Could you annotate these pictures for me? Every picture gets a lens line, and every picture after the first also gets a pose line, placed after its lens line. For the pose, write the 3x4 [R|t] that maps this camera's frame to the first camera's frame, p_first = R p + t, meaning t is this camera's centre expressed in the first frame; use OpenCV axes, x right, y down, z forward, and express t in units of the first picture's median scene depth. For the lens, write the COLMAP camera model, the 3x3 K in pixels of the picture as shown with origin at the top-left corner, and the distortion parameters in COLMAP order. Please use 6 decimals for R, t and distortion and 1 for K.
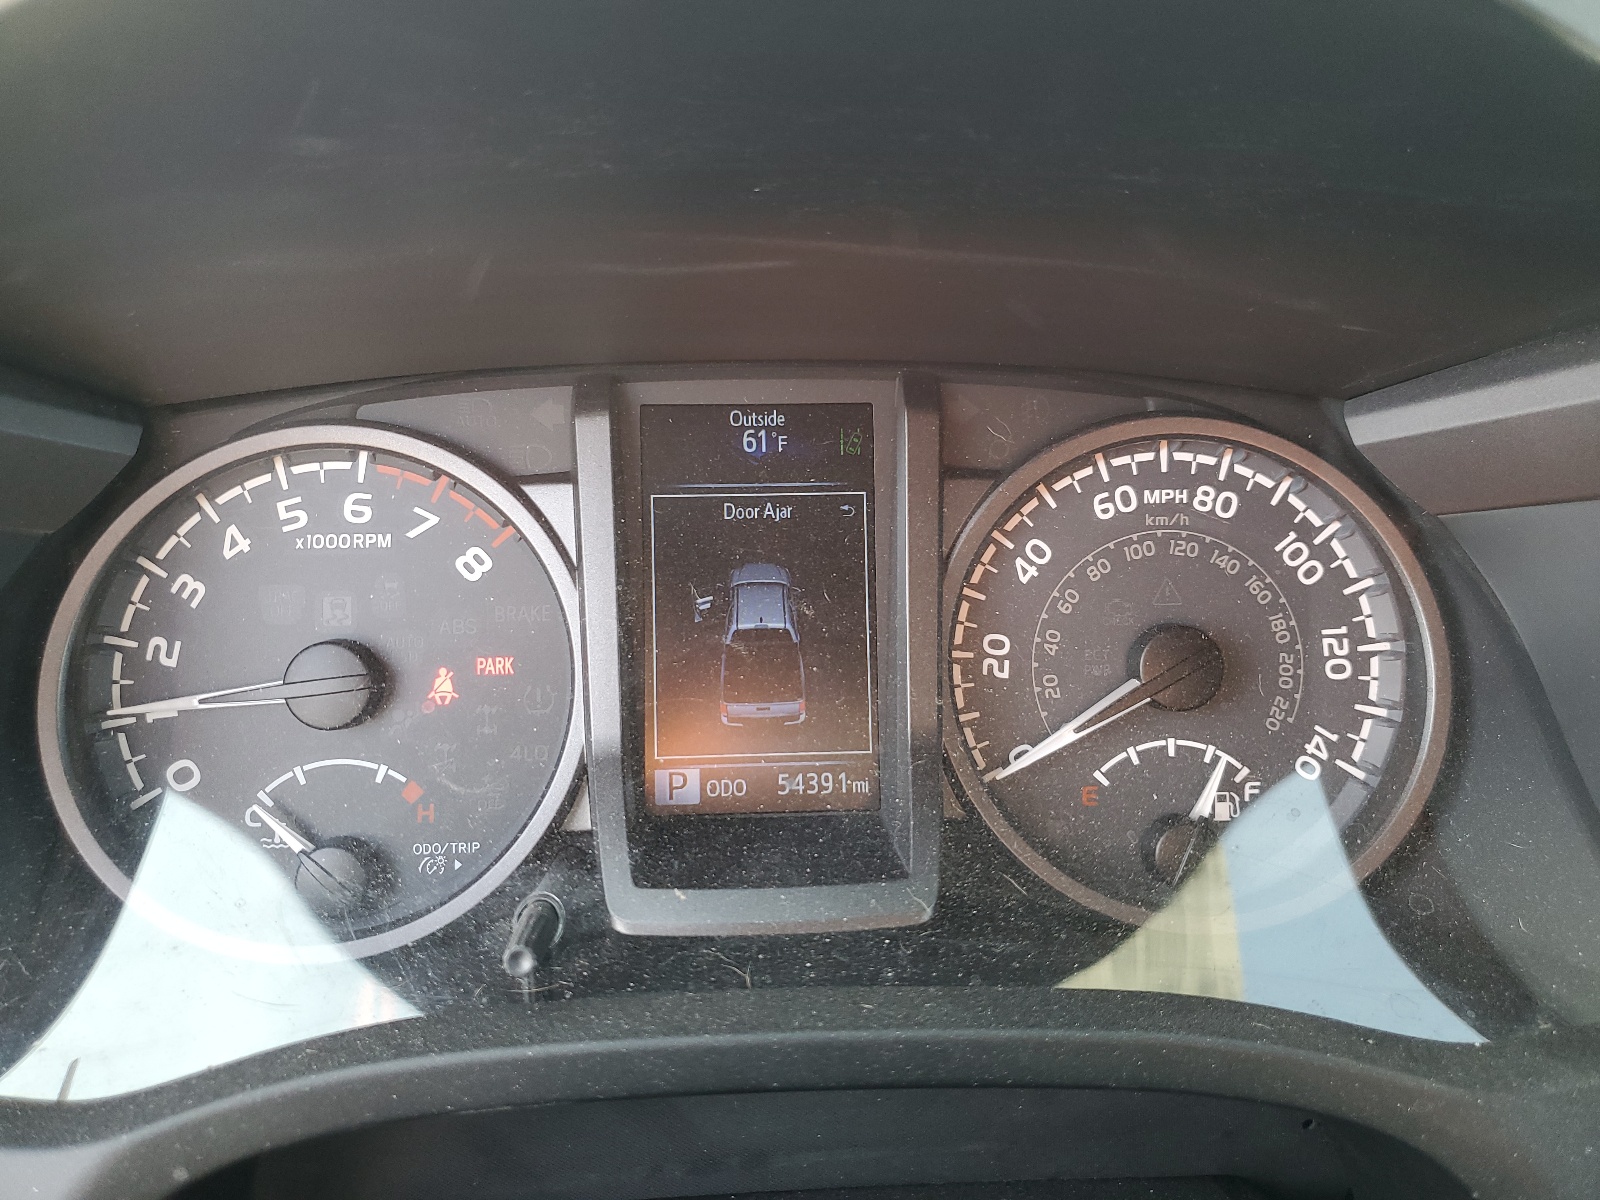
lens RADIAL K [[1227.6, 0, 802.8], [0, 1227.6, 603.8], [0, 0, 1]] dist [0.029050, 0.003852]
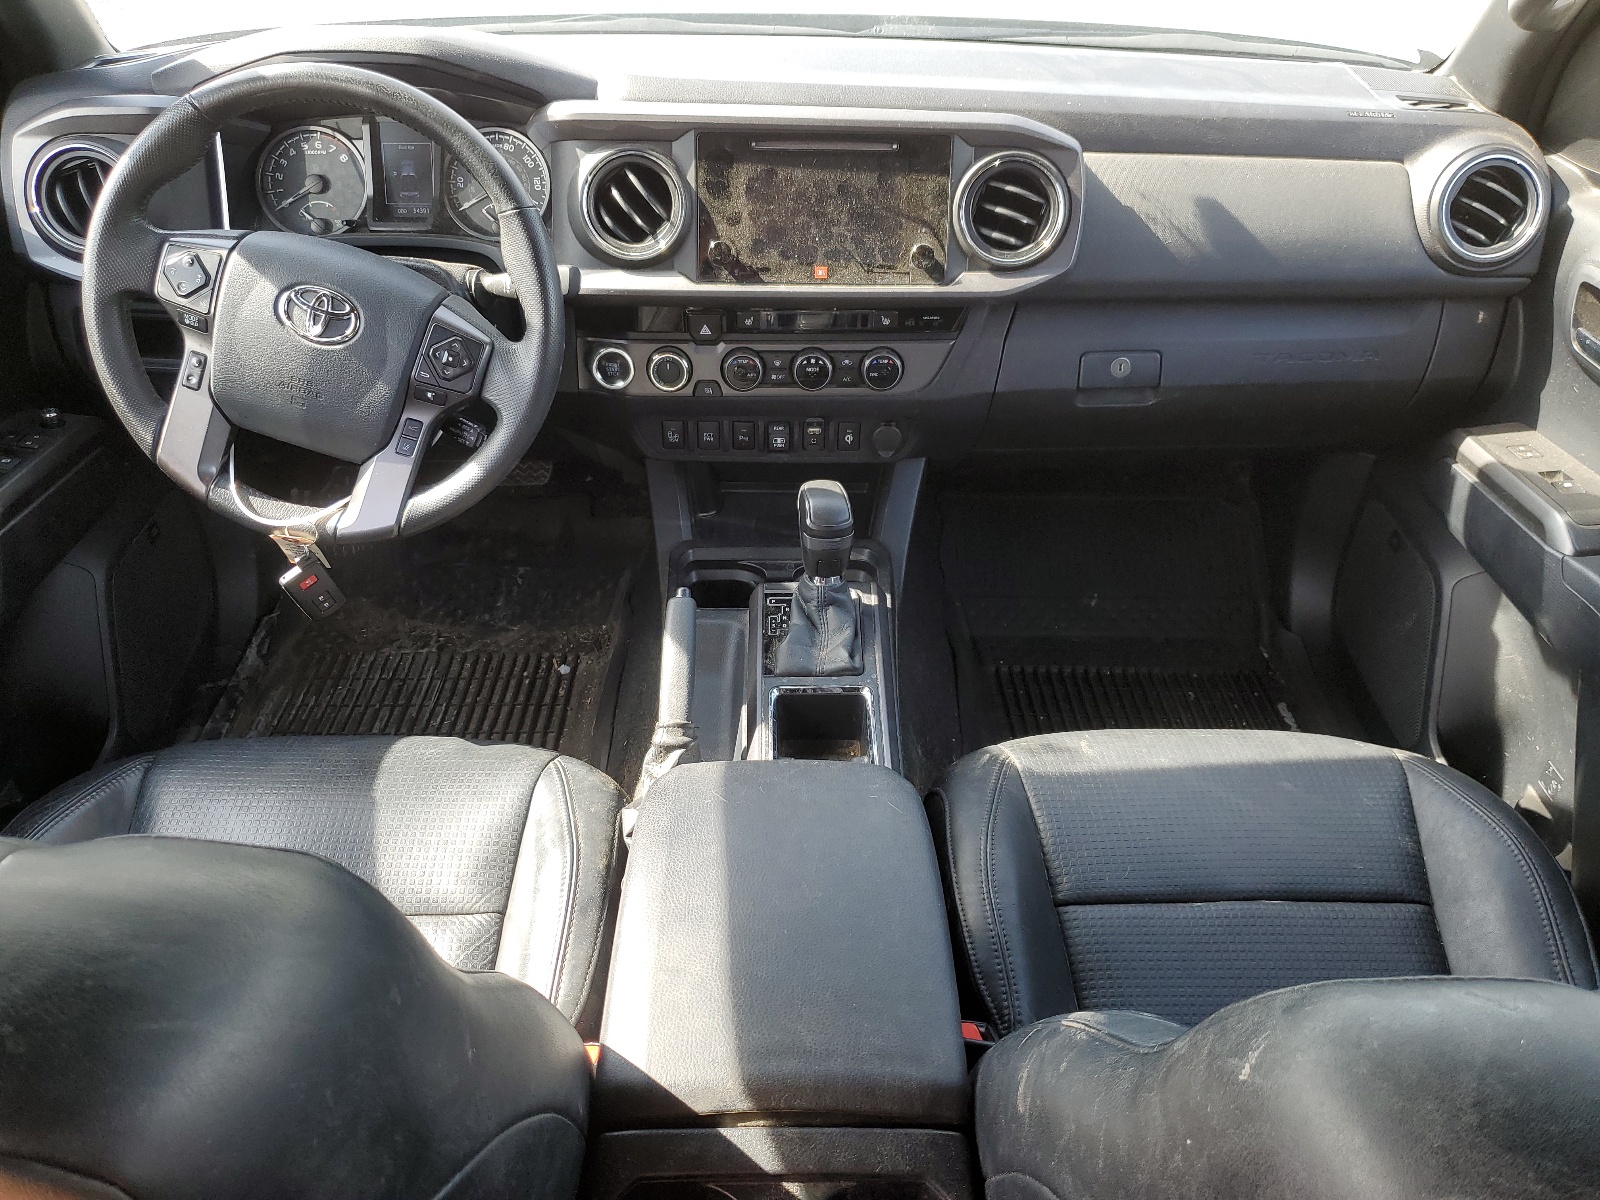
lens RADIAL K [[1227.6, 0, 802.8], [0, 1227.6, 603.8], [0, 0, 1]] dist [0.029050, 0.003852]
pose [[0.999230, 0.023689, -0.031292, 1.626156], [-0.016433, 0.976578, 0.214537, 0.572816], [0.035641, -0.213857, 0.976214, -3.799215]]
